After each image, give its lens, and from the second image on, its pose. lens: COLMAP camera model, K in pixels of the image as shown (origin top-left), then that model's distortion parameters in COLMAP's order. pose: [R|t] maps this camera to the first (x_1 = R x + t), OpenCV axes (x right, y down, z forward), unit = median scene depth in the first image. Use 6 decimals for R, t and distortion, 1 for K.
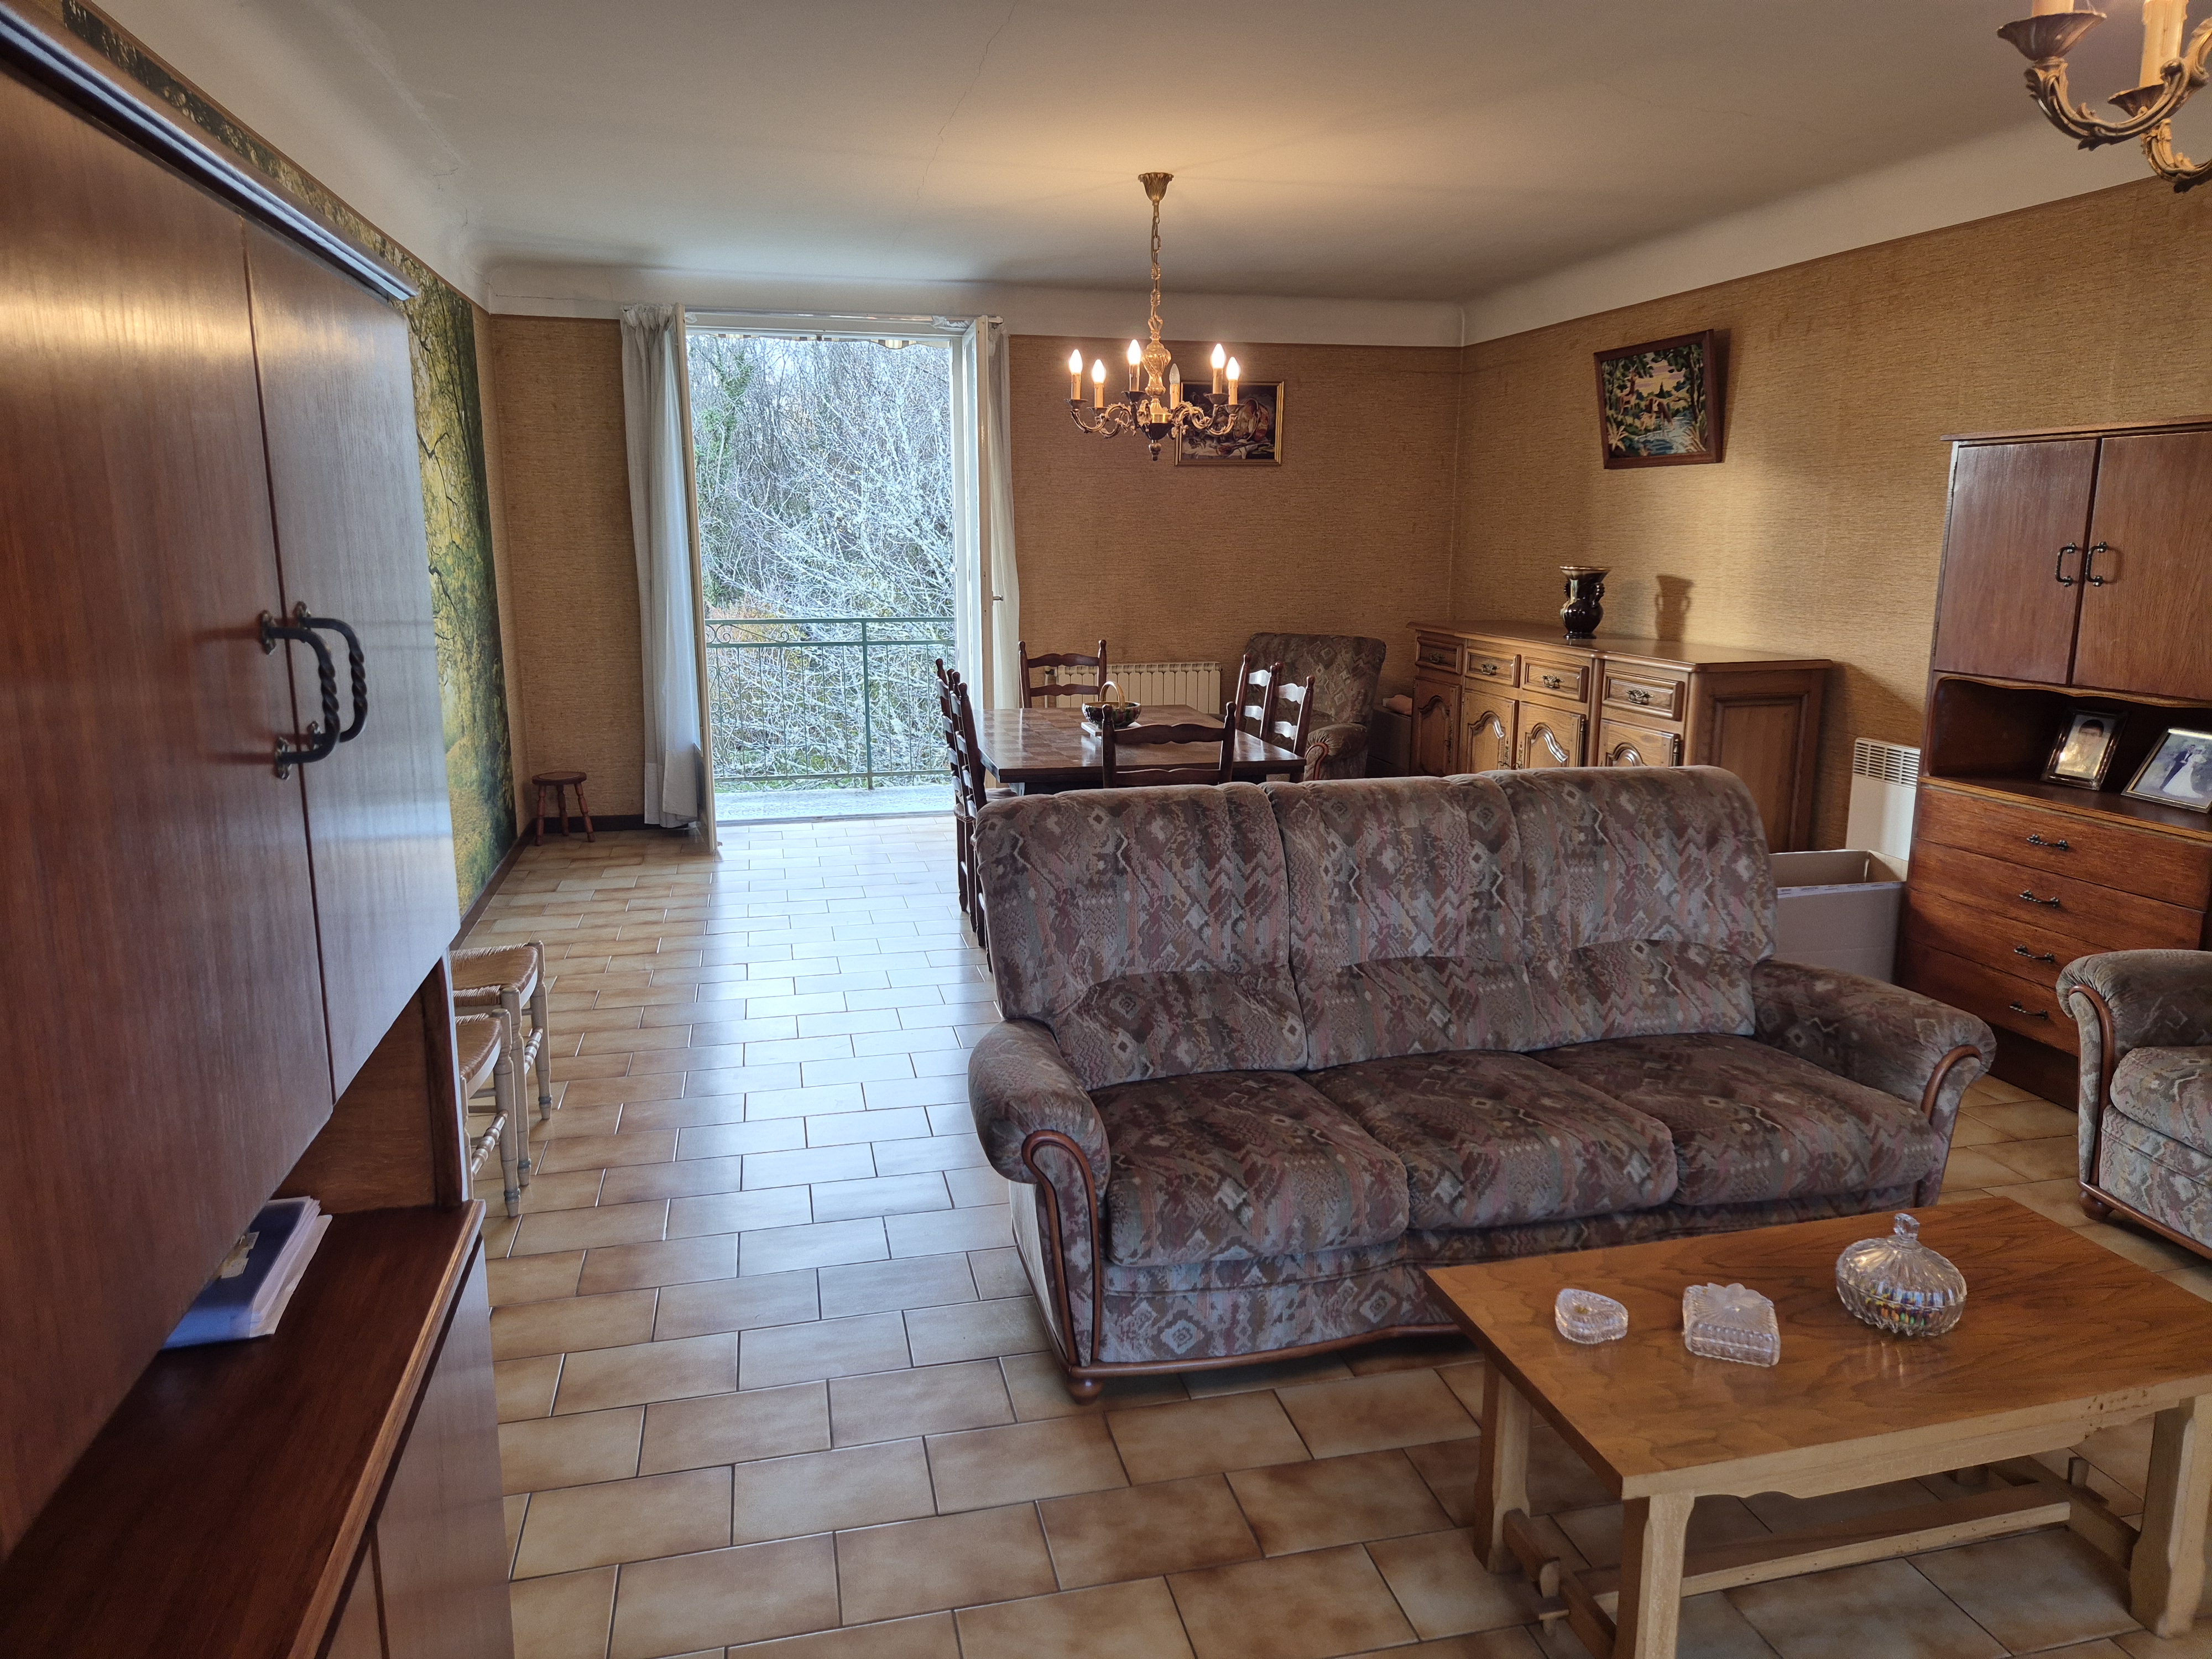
lens RADIAL K [[1456.7, 0, 1101.5], [0, 1456.7, 795.3], [0, 0, 1]] dist [0.074692, -0.064069]
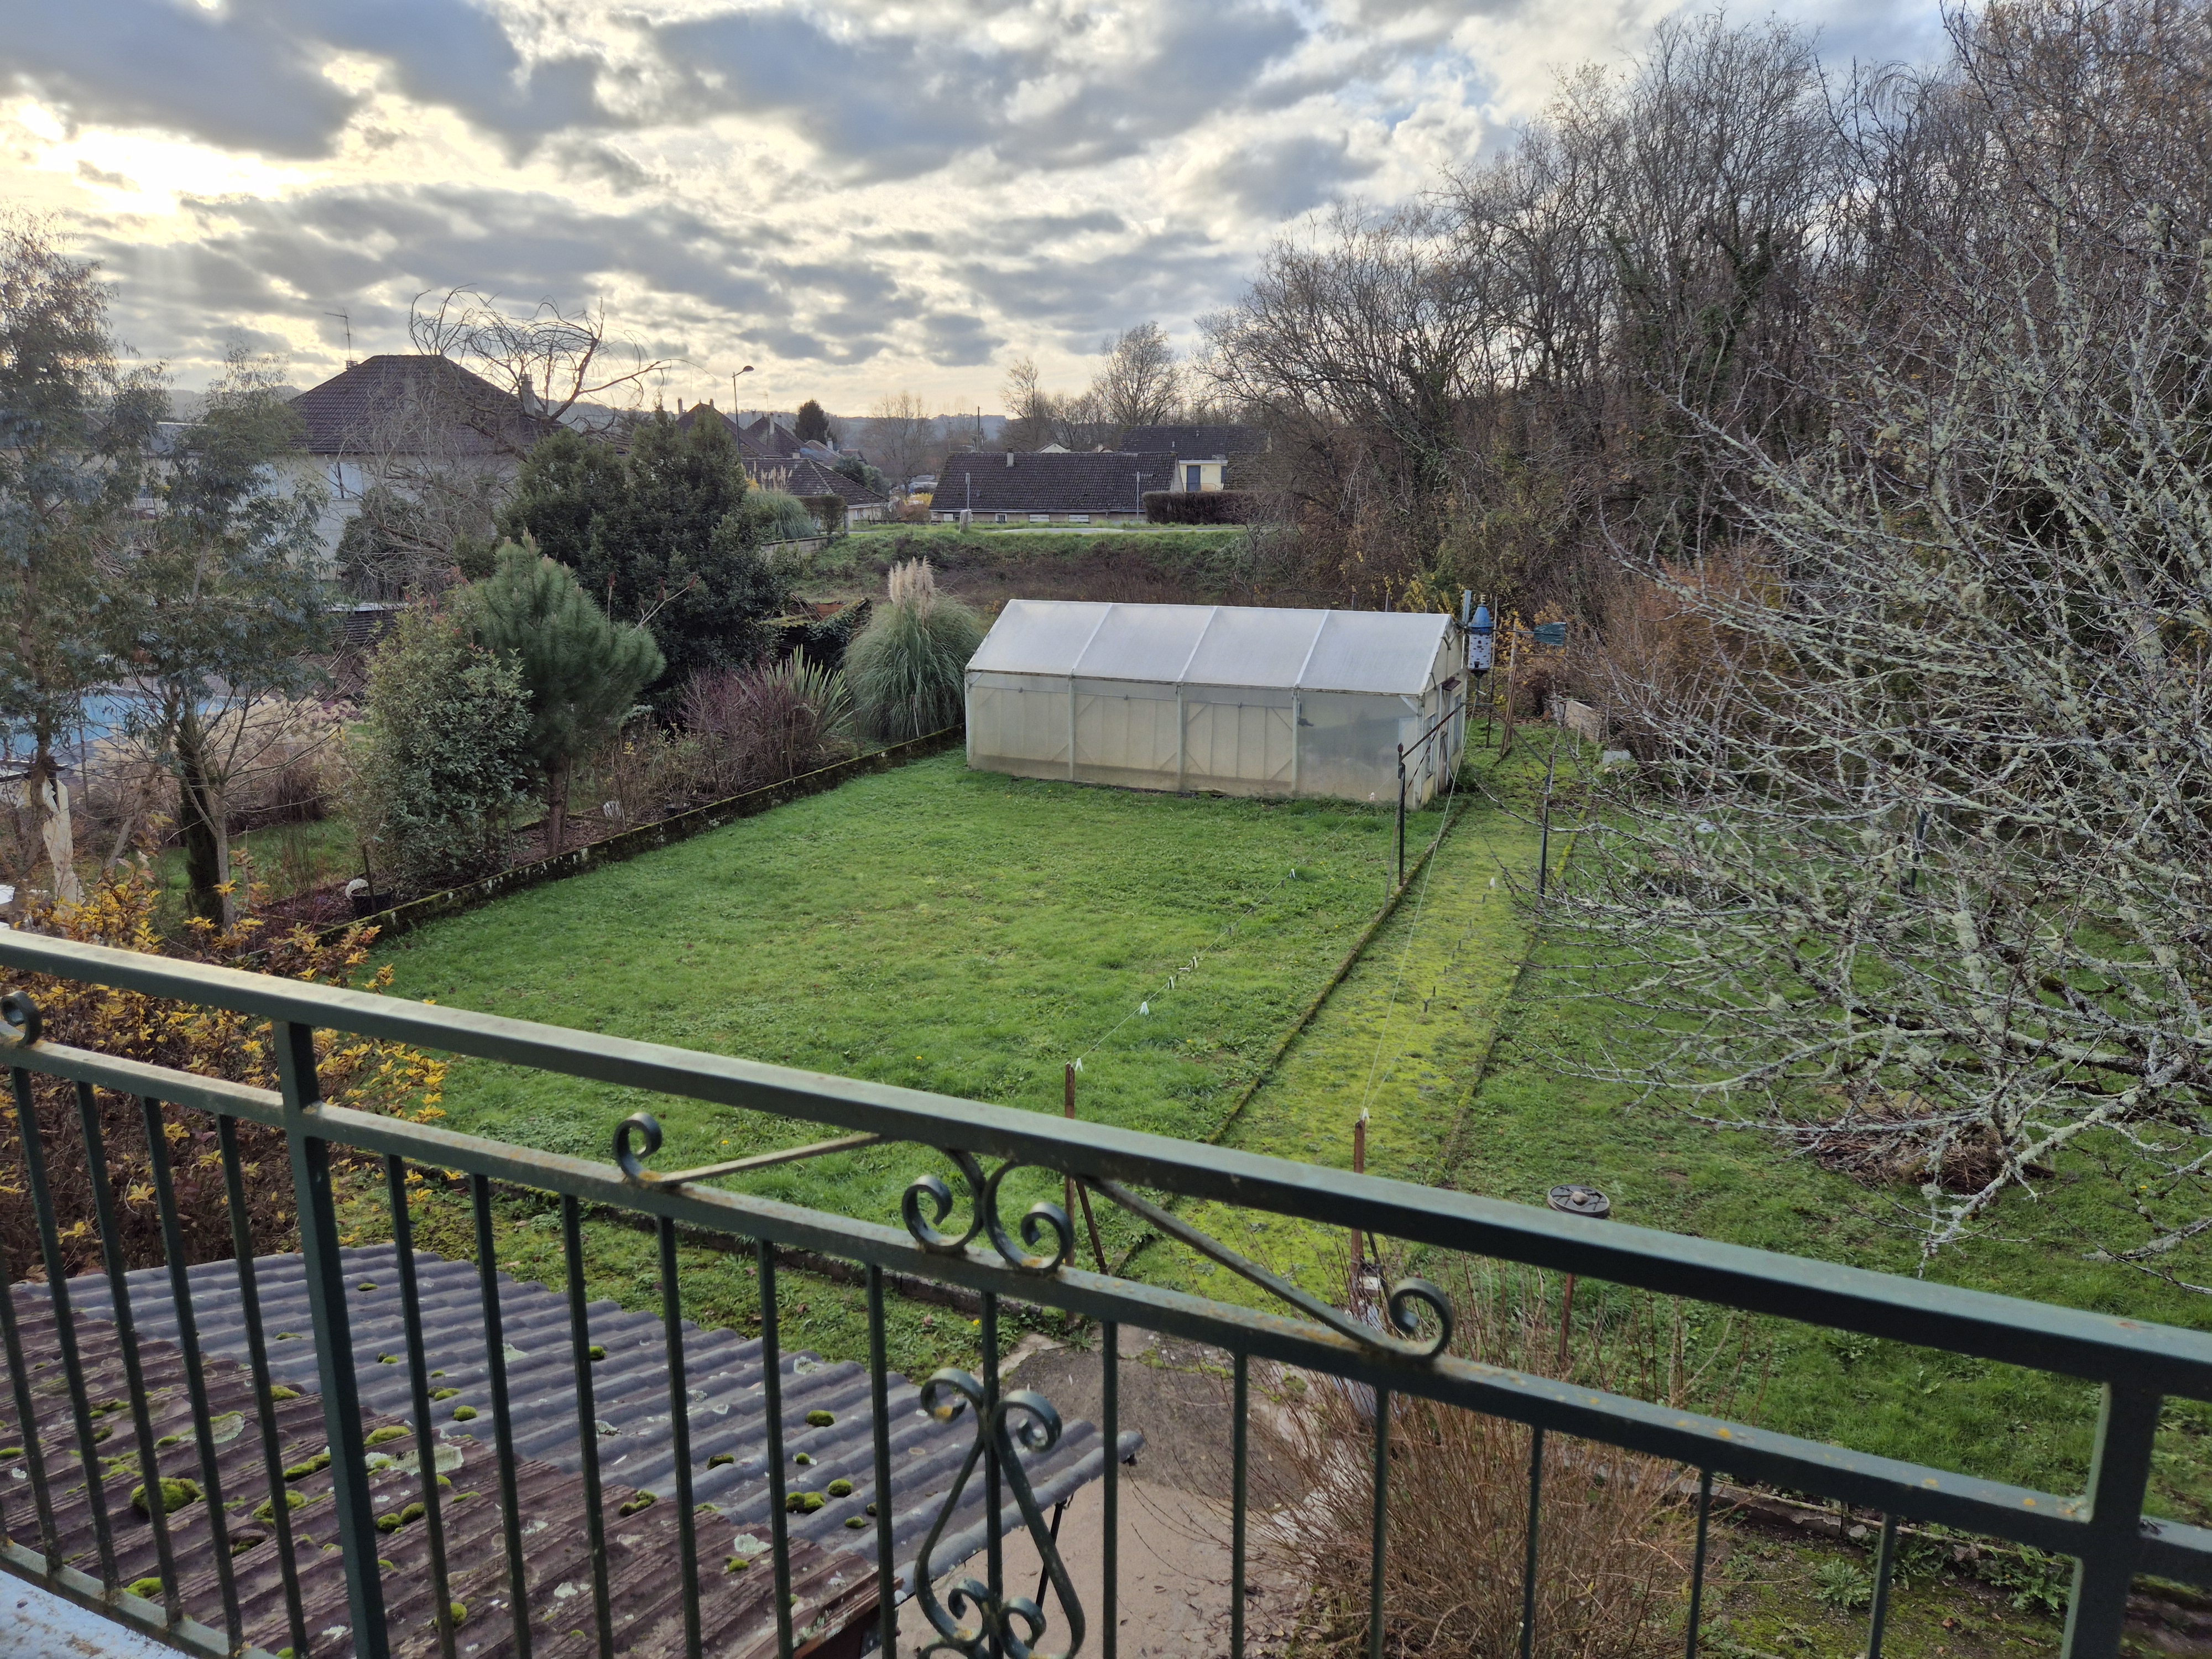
lens RADIAL K [[1456.7, 0, 1101.5], [0, 1456.7, 795.3], [0, 0, 1]] dist [0.074692, -0.064069]
pose [[0.801580, 0.134868, -0.582478, -0.077060], [-0.108524, 0.990863, 0.080079, -0.075420], [0.587956, -0.000977, 0.808892, 0.402296]]
